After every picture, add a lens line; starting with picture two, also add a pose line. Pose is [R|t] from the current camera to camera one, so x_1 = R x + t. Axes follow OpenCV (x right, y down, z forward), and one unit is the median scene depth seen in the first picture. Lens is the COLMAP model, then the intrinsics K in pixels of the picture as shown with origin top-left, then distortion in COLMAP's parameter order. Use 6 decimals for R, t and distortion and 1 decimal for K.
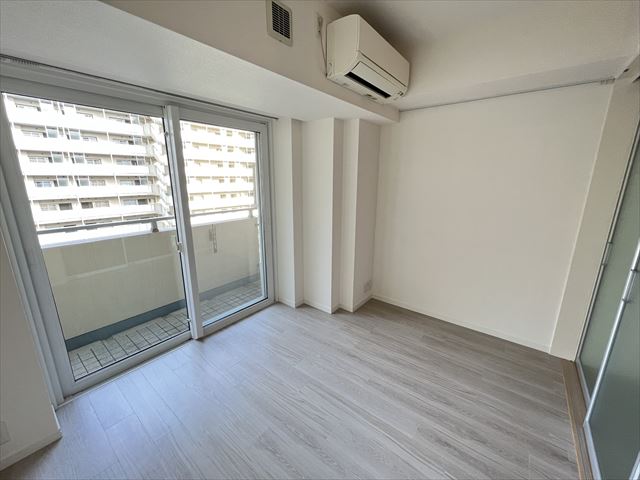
lens RADIAL K [[259.8, 0, 317.7], [0, 259.8, 239.6], [0, 0, 1]] dist [-0.002103, -0.000128]
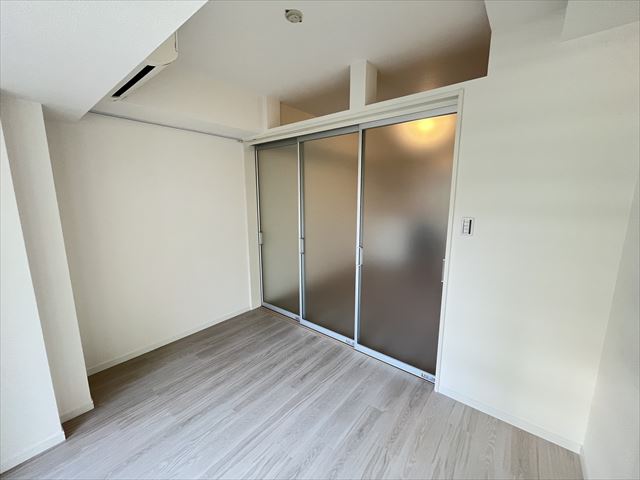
lens RADIAL K [[259.8, 0, 317.7], [0, 259.8, 239.6], [0, 0, 1]] dist [-0.002103, -0.000128]
pose [[0.009374, -0.170135, 0.985376, -0.530008], [0.237745, 0.957542, 0.163067, -0.110765], [-0.971282, 0.232740, 0.049425, 0.439095]]
